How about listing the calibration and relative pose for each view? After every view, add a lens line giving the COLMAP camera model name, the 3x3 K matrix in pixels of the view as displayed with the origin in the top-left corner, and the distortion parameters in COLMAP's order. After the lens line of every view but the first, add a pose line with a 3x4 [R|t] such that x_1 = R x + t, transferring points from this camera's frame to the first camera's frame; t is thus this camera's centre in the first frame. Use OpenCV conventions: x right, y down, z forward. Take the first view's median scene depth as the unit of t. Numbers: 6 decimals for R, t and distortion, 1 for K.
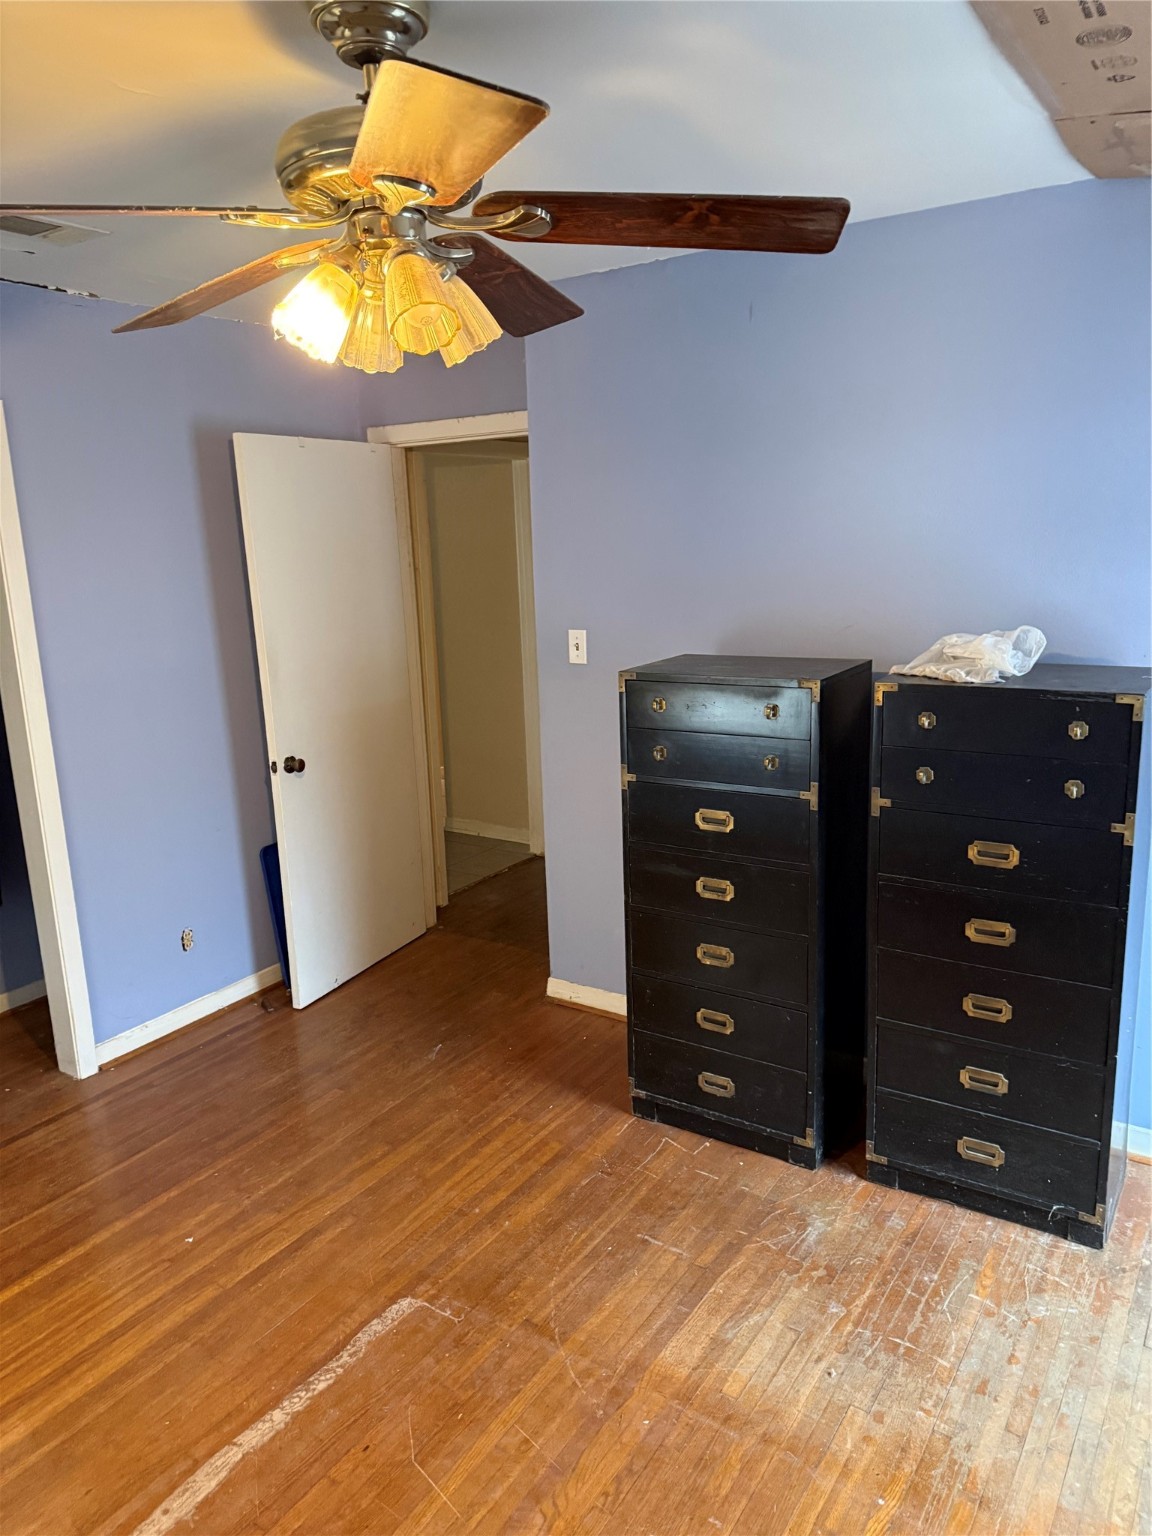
lens RADIAL K [[1089.8, 0, 576.0], [0, 1089.8, 768.1], [0, 0, 1]] dist [0.005869, -0.009755]
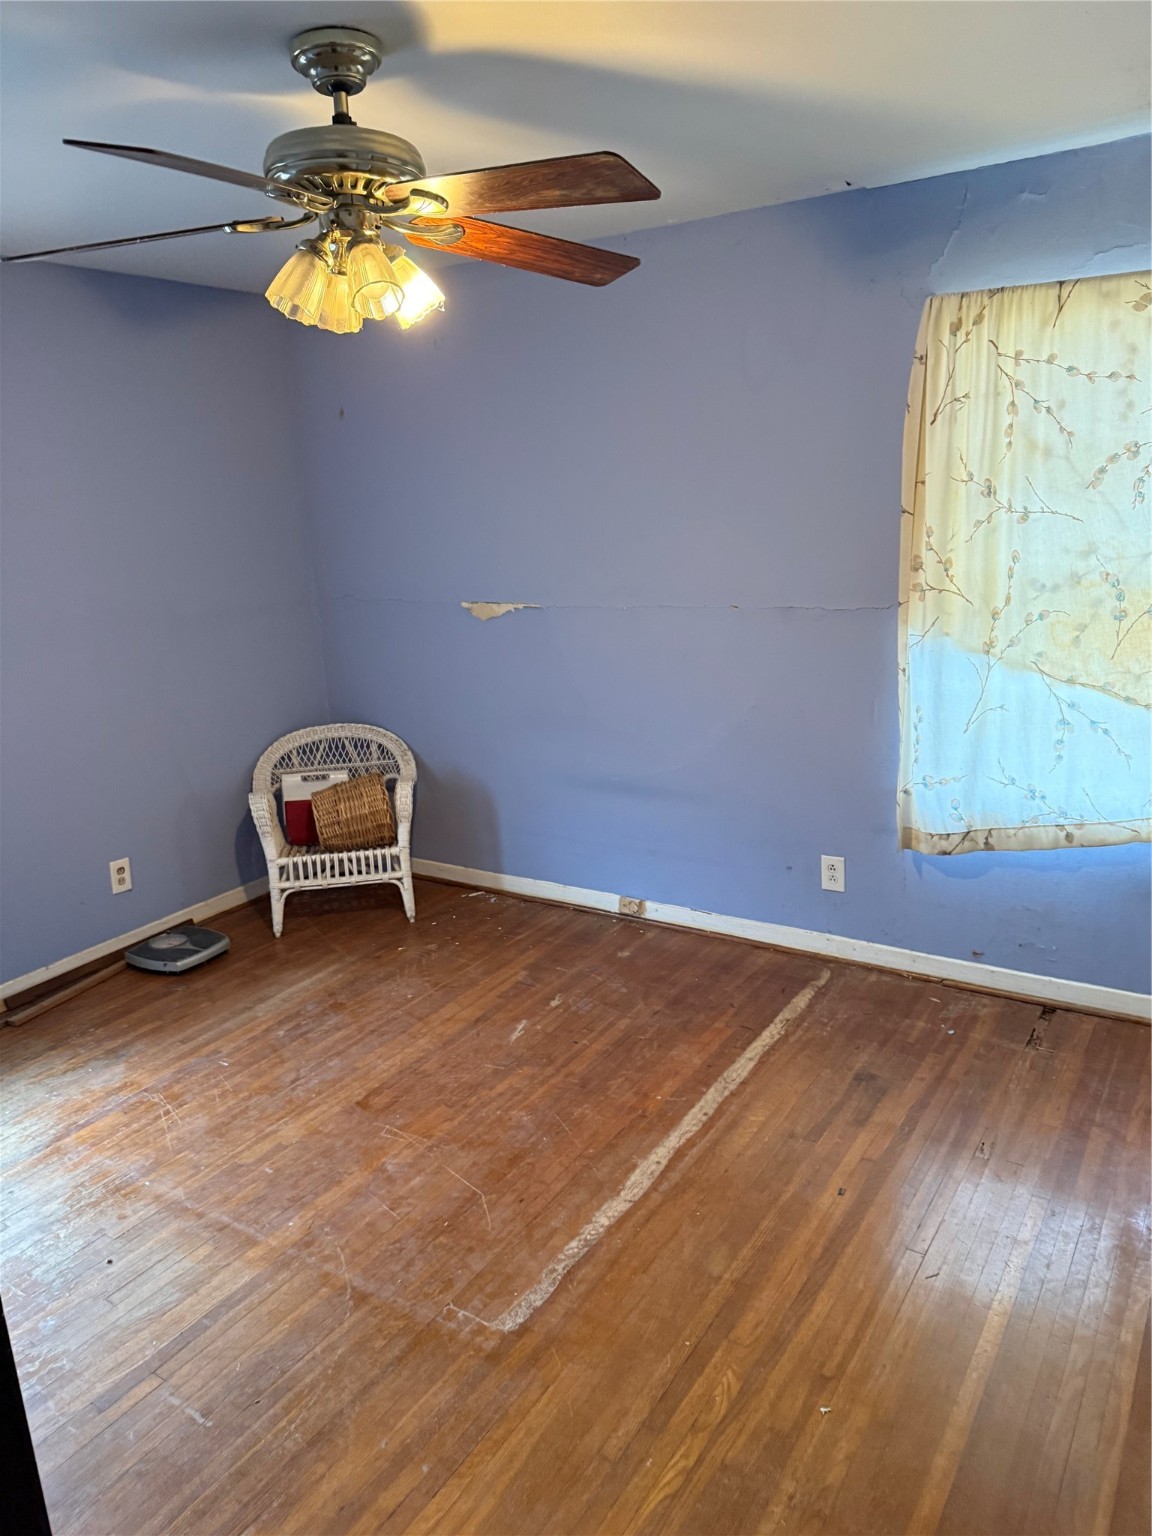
lens RADIAL K [[1089.8, 0, 574.4], [0, 1089.8, 769.8], [0, 0, 1]] dist [0.005869, -0.009755]
pose [[-0.996224, 0.086801, -0.001758, -0.256753], [0.076700, 0.889420, 0.450609, -0.323435], [0.040677, 0.448773, -0.892720, 1.654551]]
